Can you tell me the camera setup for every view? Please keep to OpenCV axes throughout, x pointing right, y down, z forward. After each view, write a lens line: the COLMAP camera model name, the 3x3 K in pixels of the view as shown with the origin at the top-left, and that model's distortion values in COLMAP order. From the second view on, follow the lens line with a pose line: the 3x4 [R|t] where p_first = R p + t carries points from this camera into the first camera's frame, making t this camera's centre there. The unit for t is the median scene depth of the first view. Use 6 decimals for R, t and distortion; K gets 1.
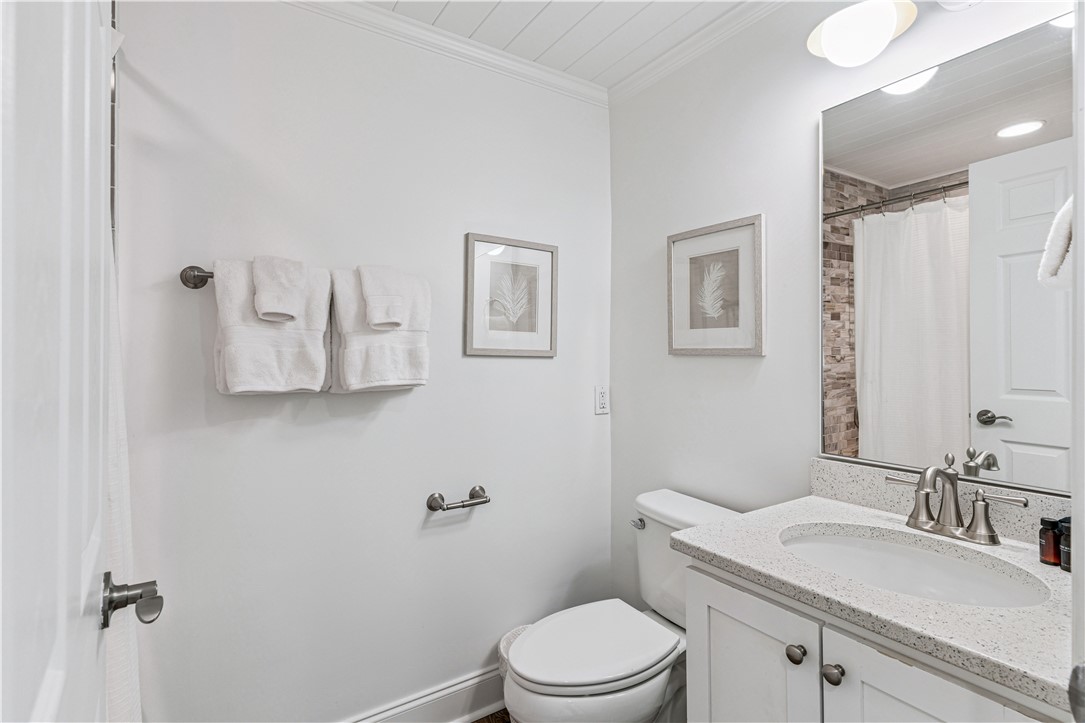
lens RADIAL K [[521.9, 0, 545.4], [0, 521.9, 356.8], [0, 0, 1]] dist [0.002546, 0.000967]
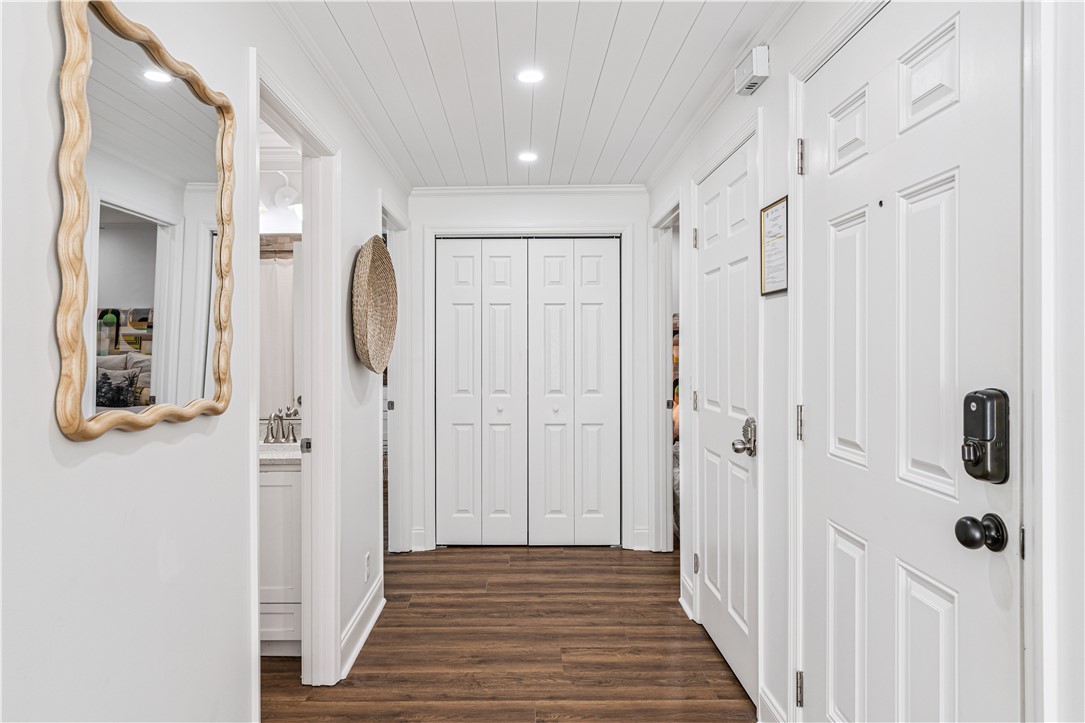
lens RADIAL K [[691.5, 0, 541.7], [0, 691.5, 353.2], [0, 0, 1]] dist [-0.002077, 0.001651]
pose [[0.536096, 0.004562, 0.844145, -1.205381], [0.004560, 0.999955, -0.008299, -0.027856], [-0.844145, 0.008298, 0.536051, -1.639683]]
